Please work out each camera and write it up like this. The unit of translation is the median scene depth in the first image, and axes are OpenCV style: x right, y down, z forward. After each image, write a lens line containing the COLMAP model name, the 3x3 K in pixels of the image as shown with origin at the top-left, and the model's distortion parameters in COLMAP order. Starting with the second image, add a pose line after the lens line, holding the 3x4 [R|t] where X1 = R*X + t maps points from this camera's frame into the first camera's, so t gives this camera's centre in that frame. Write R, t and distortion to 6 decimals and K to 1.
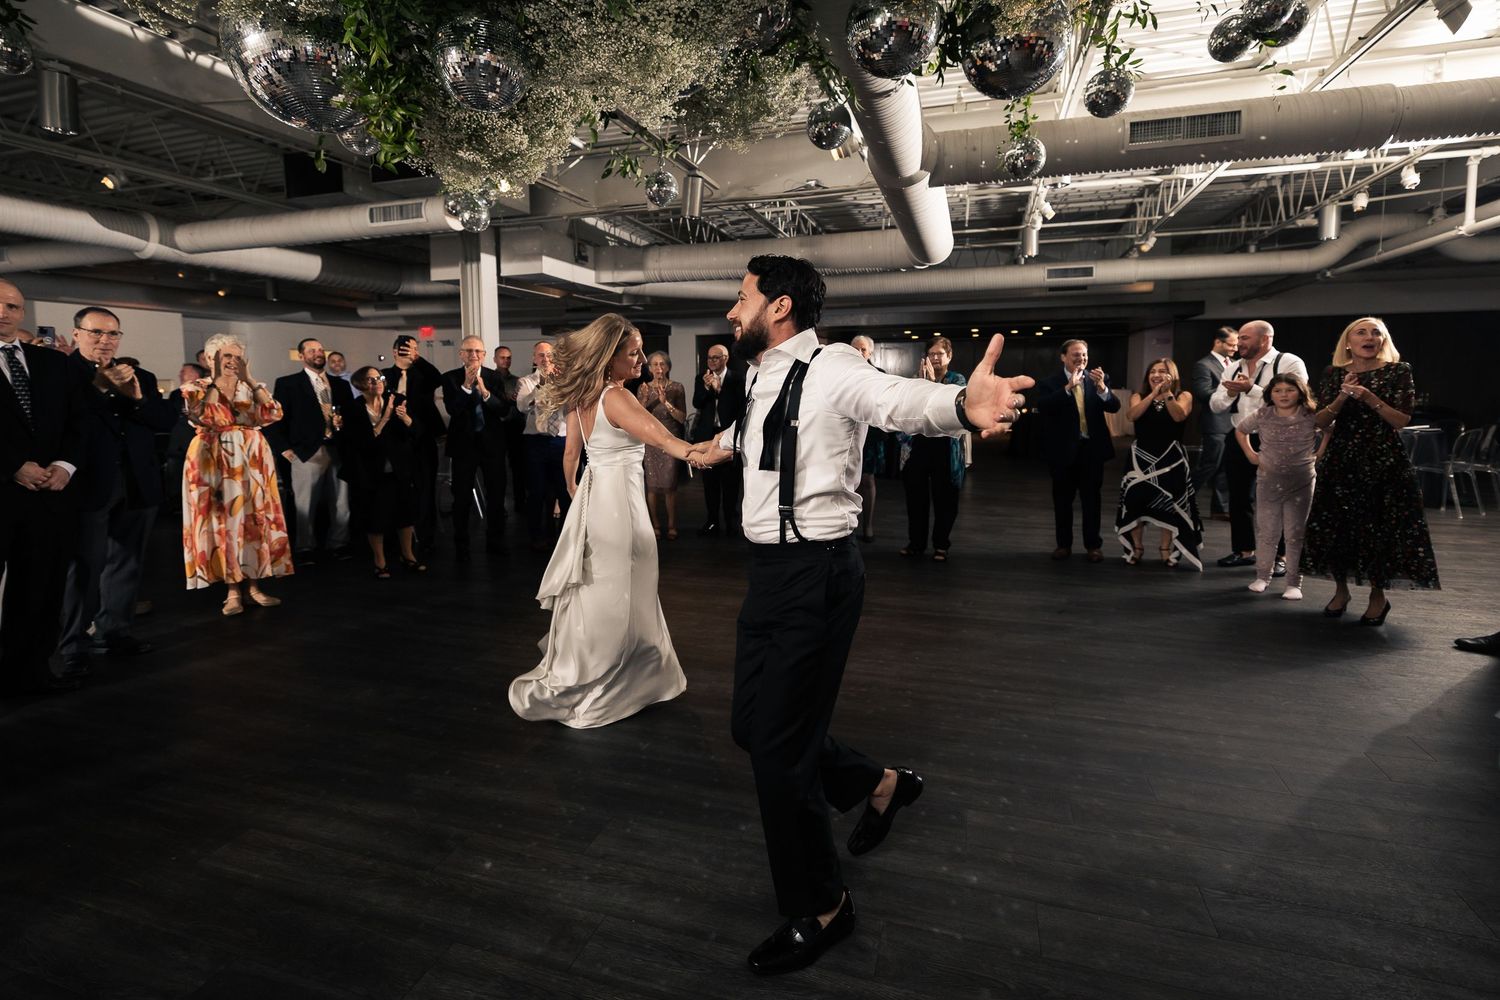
lens RADIAL K [[653.9, 0, 758.5], [0, 653.9, 454.8], [0, 0, 1]] dist [-0.002368, -0.001452]
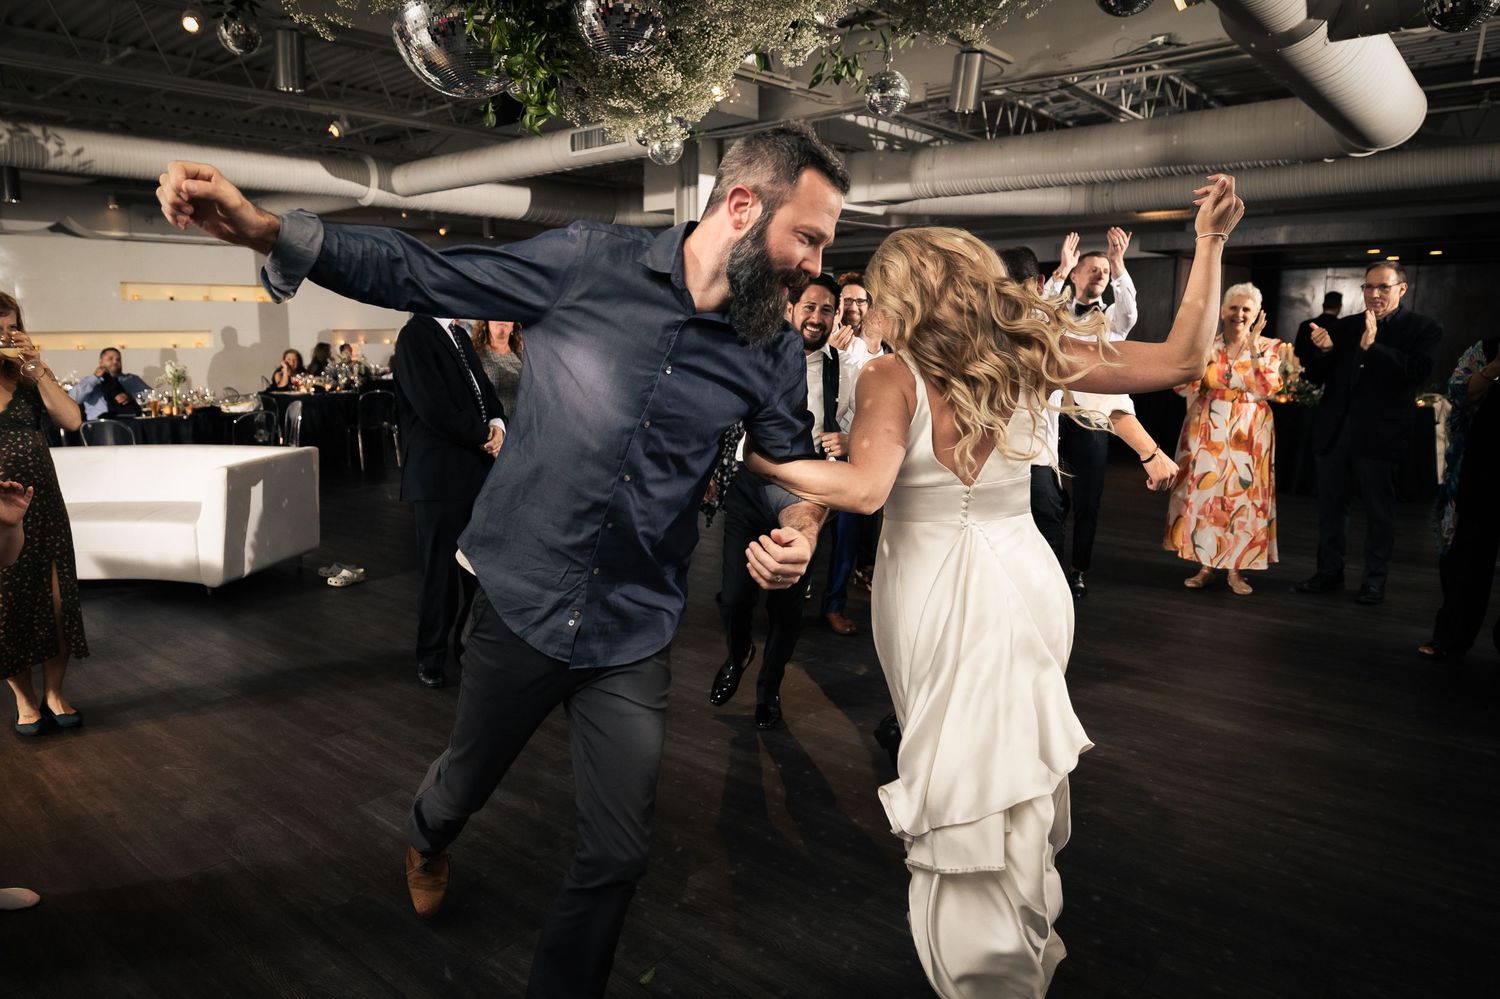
lens RADIAL K [[929.5, 0, 750.1], [0, 929.5, 501.5], [0, 0, 1]] dist [-0.017105, -0.000348]
pose [[0.925487, 0.076240, -0.371028, 0.097508], [-0.046912, 0.995063, 0.087452, -0.017874], [0.375864, -0.063530, 0.924494, -0.053578]]
